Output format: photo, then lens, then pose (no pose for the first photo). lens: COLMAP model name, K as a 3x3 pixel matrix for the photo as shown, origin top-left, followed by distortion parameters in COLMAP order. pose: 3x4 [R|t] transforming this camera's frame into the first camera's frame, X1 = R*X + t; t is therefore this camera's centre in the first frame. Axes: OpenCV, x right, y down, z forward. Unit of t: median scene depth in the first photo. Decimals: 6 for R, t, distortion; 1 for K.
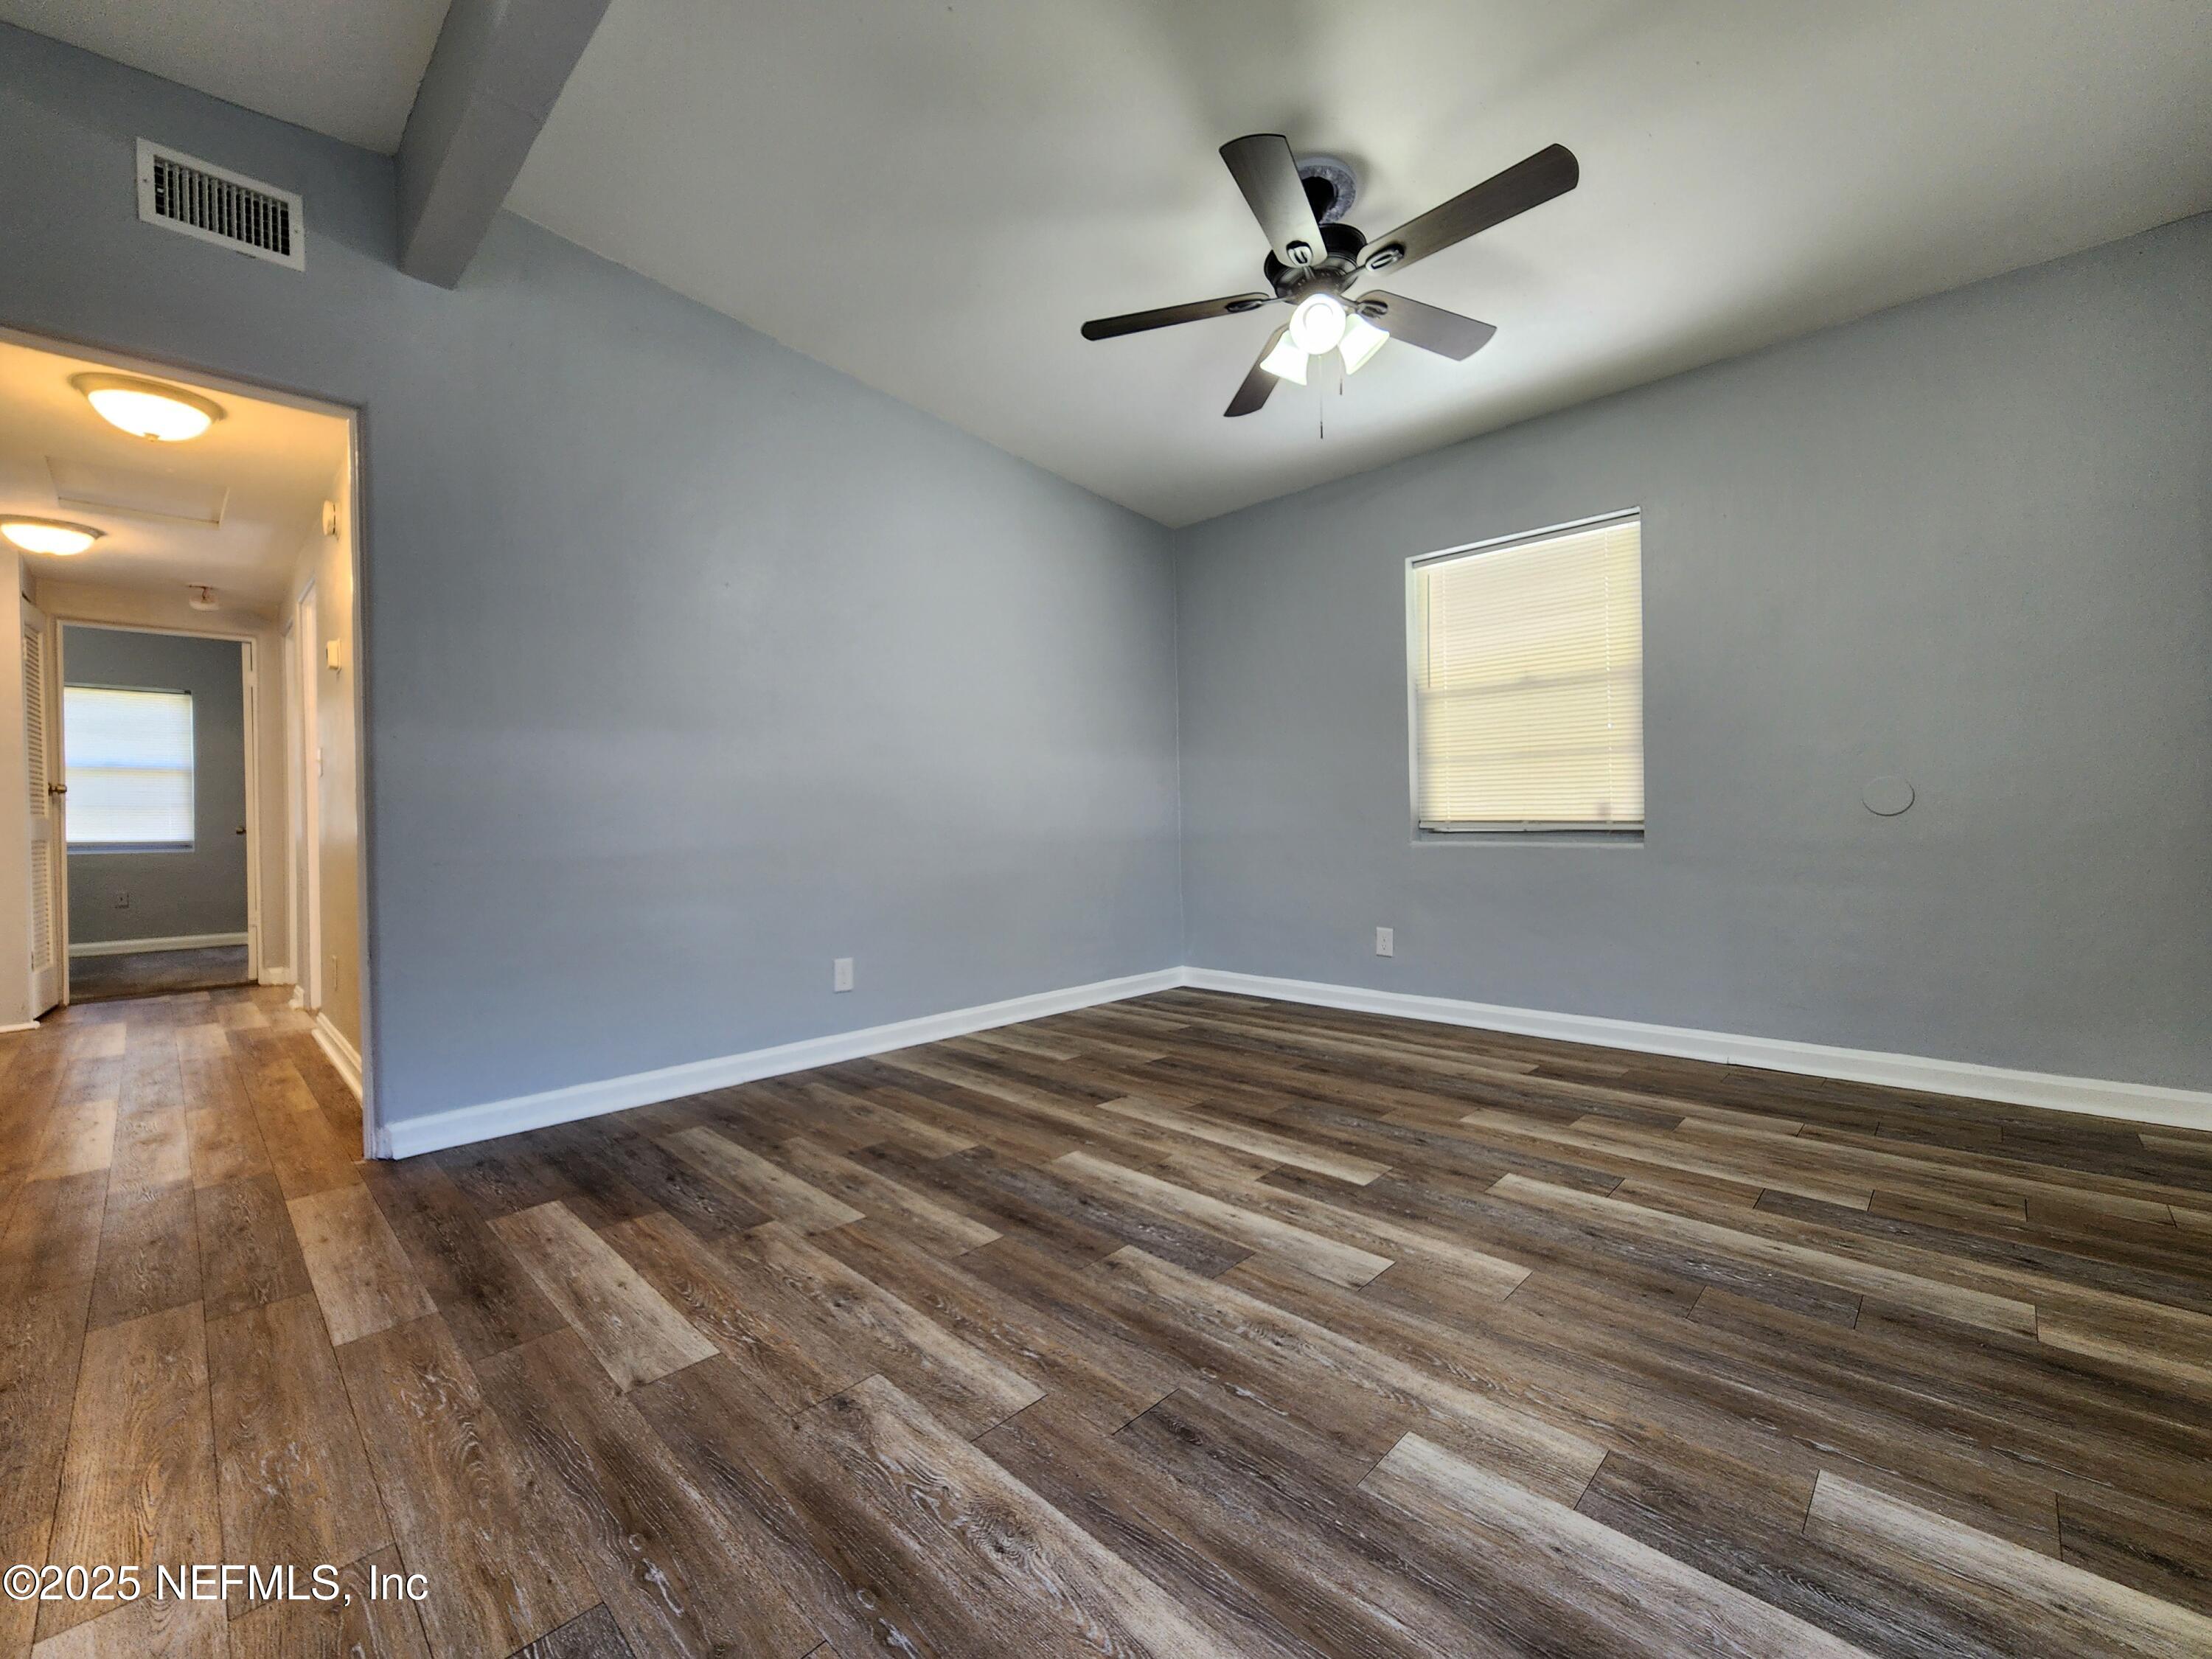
lens RADIAL K [[907.4, 0, 1106.6], [0, 907.4, 812.9], [0, 0, 1]] dist [0.001660, -0.000202]
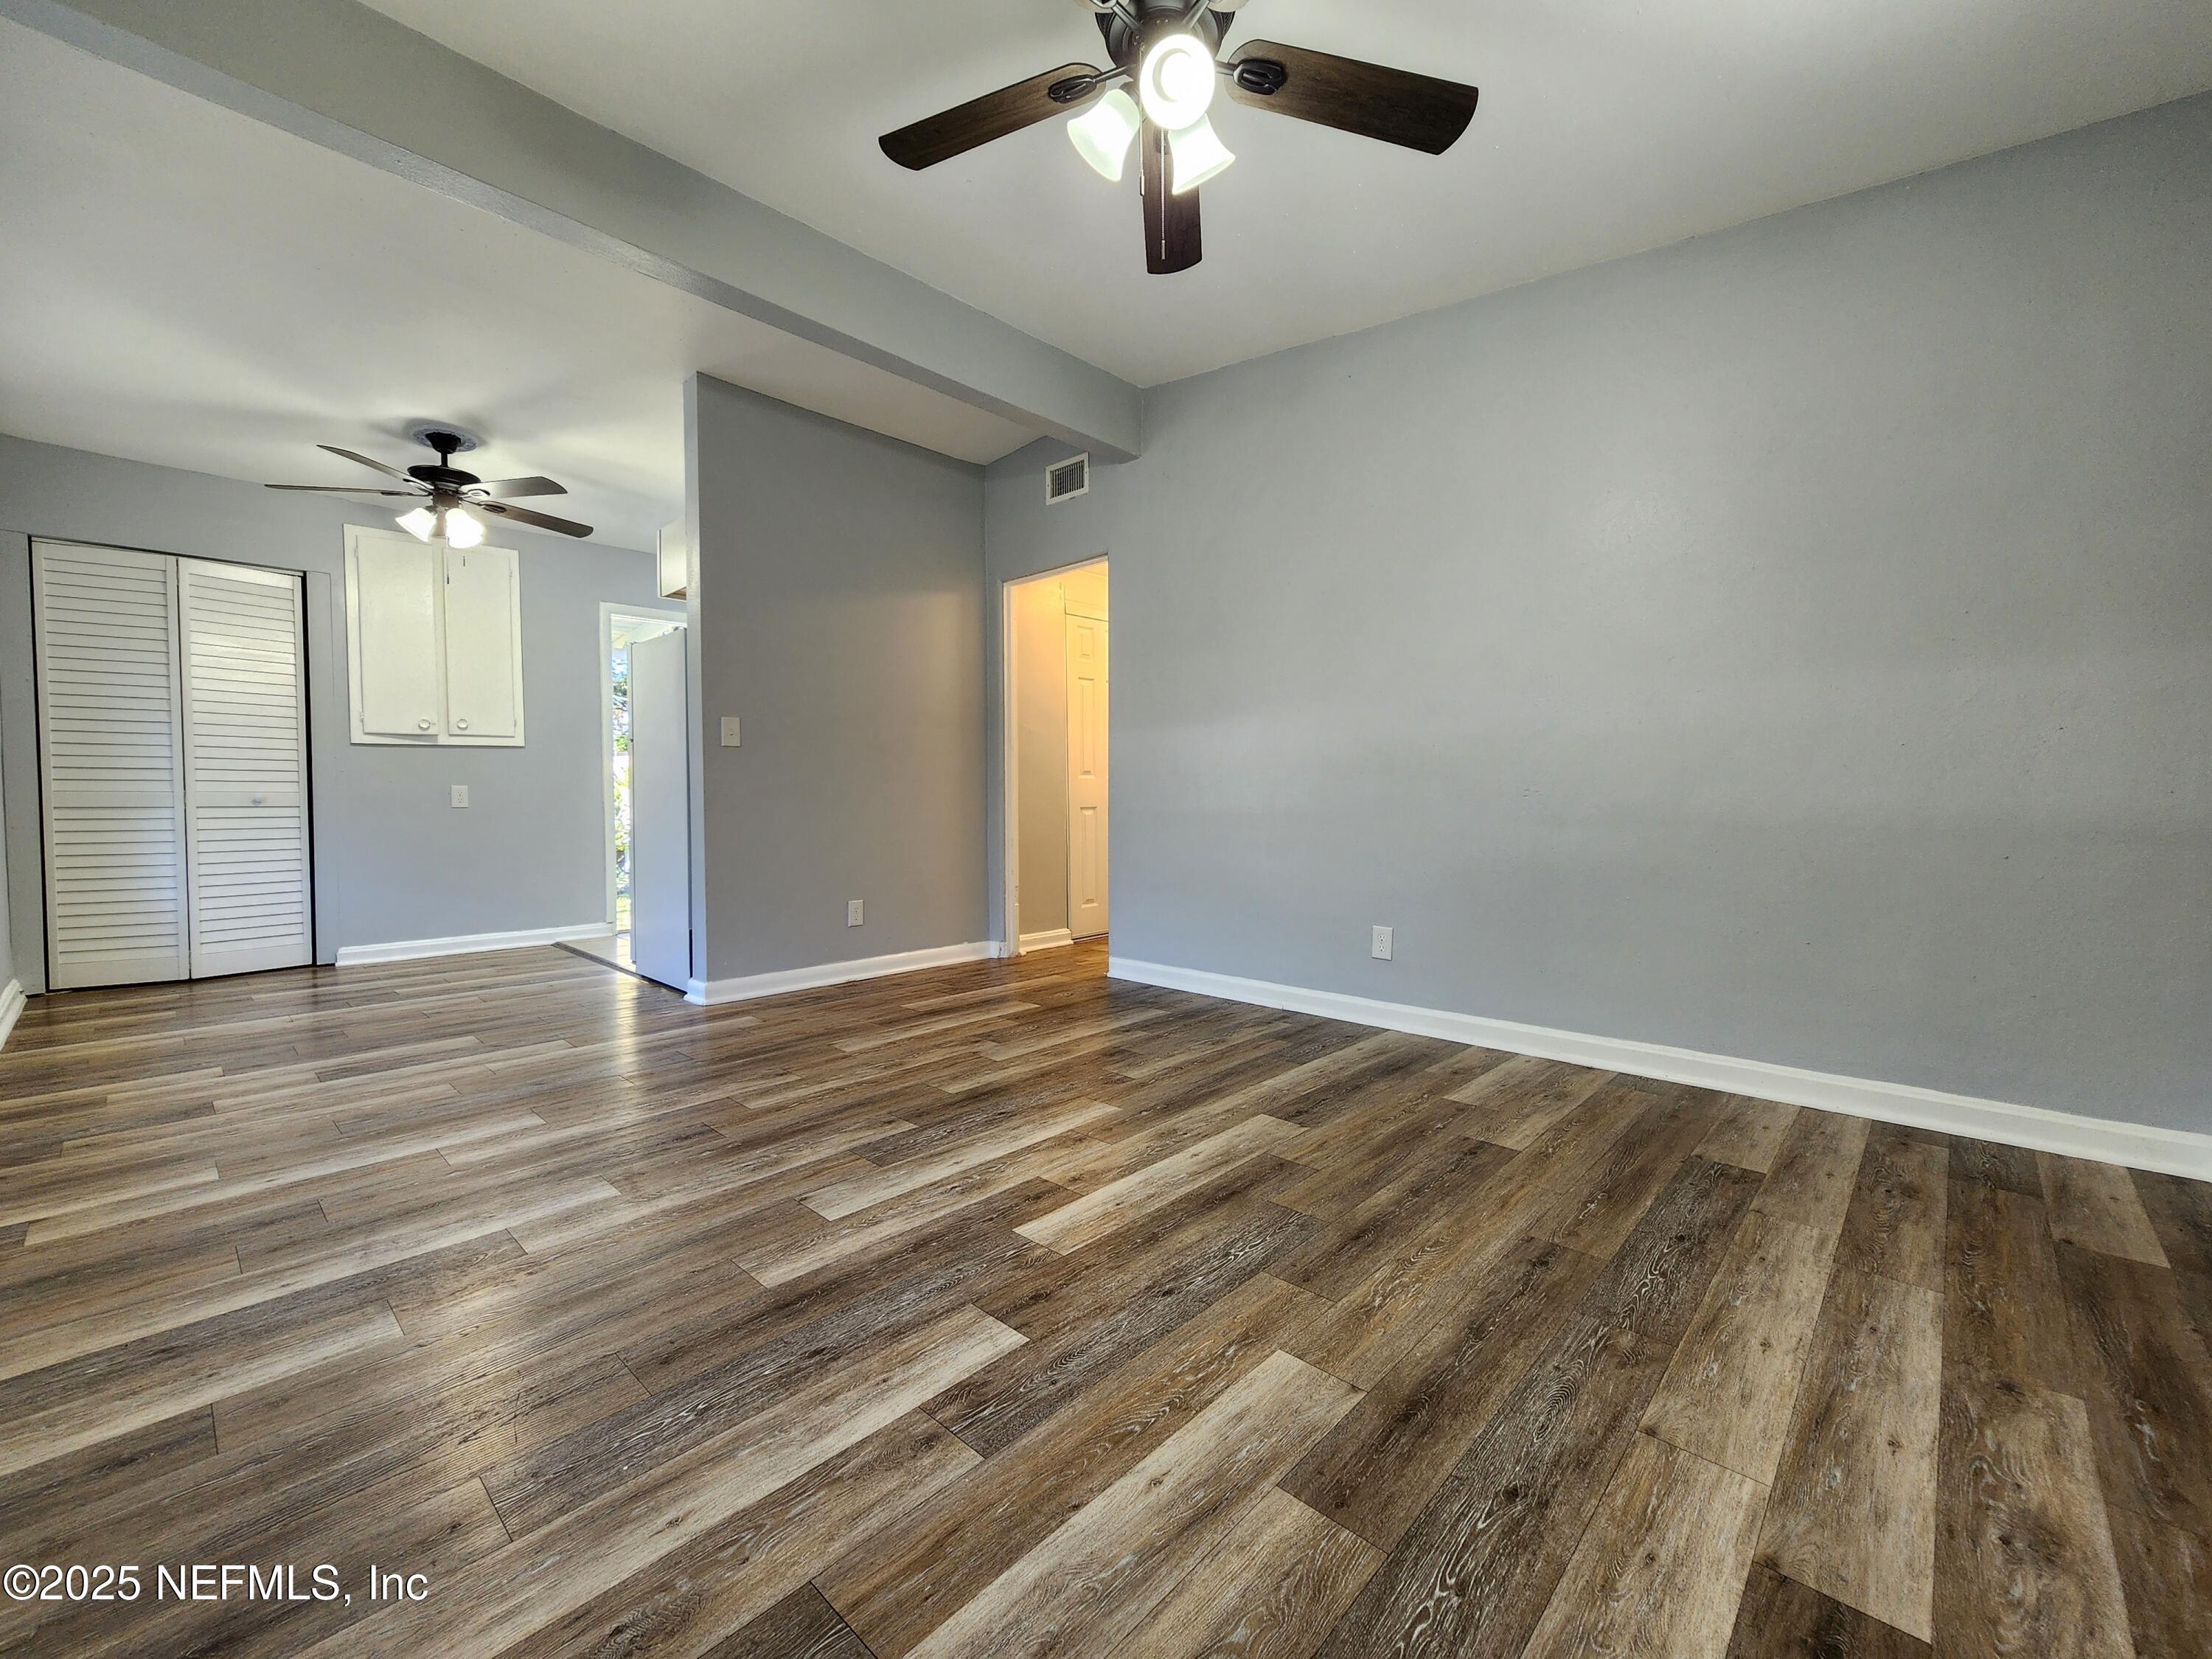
lens RADIAL K [[913.0, 0, 1096.9], [0, 913.0, 823.0], [0, 0, 1]] dist [0.001011, 0.000290]
pose [[0.013208, 0.046528, -0.998830, 1.107029], [0.008740, 0.998873, 0.046646, -0.003850], [0.999875, -0.009346, 0.012786, 1.068681]]
